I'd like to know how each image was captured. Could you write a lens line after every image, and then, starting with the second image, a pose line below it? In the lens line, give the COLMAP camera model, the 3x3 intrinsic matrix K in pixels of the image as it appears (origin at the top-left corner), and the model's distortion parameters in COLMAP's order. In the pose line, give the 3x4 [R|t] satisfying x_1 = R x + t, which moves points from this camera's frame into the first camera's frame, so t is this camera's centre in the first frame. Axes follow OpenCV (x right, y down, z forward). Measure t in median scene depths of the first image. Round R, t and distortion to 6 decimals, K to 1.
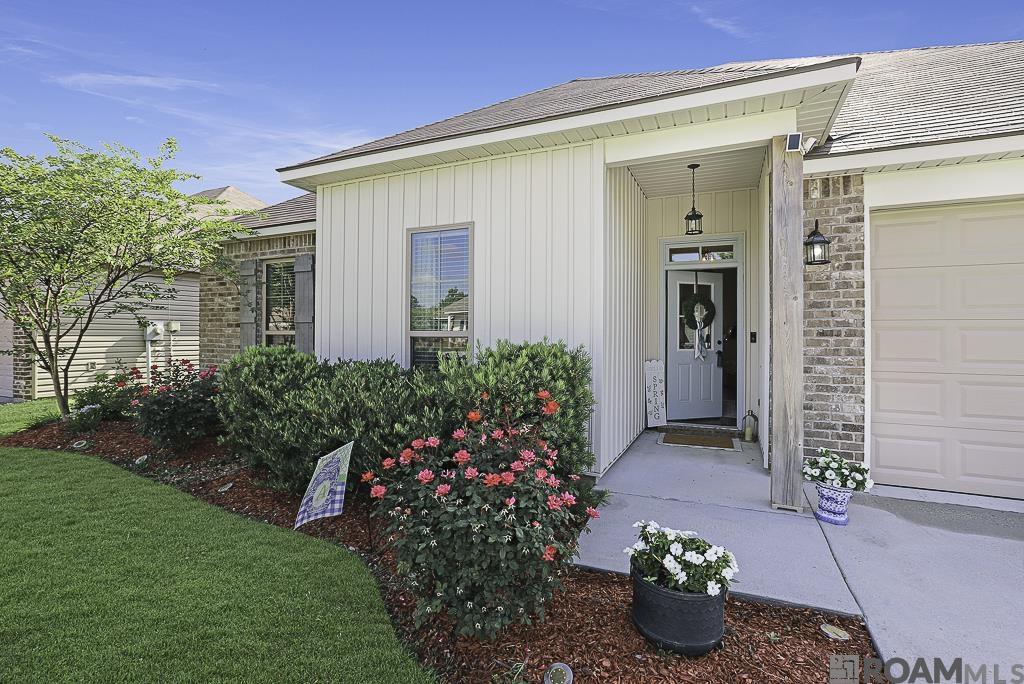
lens RADIAL K [[489.0, 0, 512.4], [0, 489.0, 332.2], [0, 0, 1]] dist [-0.056978, 0.033202]
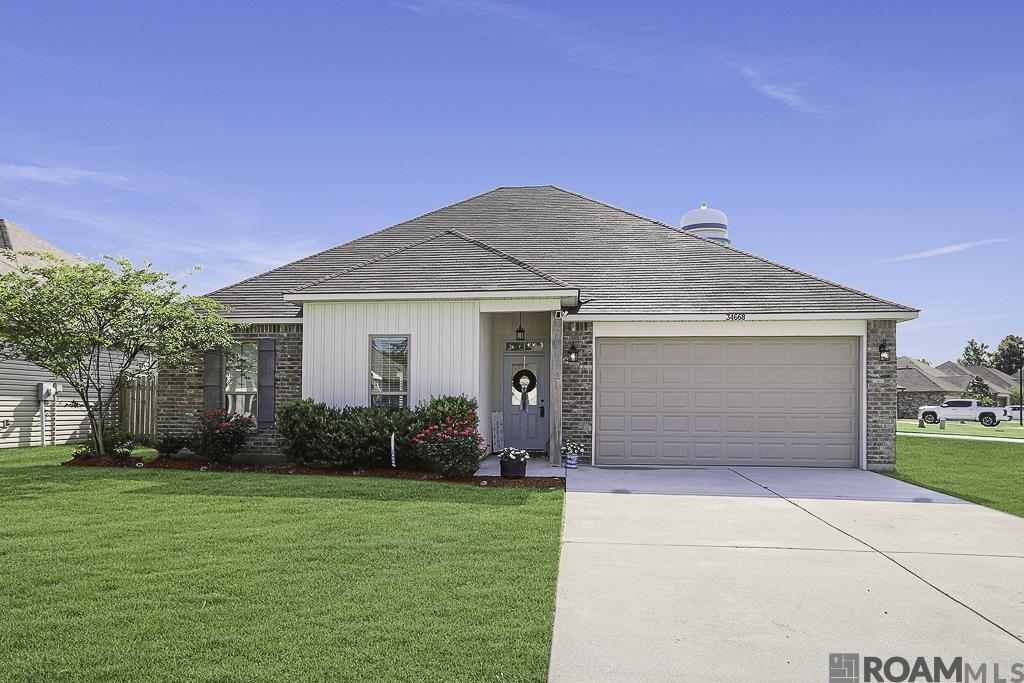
lens RADIAL K [[576.0, 0, 512.0], [0, 576.0, 341.5], [0, 0, 1]] dist [0.001584, 0.000104]
pose [[0.944779, 0.035919, 0.325735, -0.486821], [-0.003257, 0.994955, -0.100265, 0.028923], [-0.327693, 0.093667, 0.940130, -1.385612]]
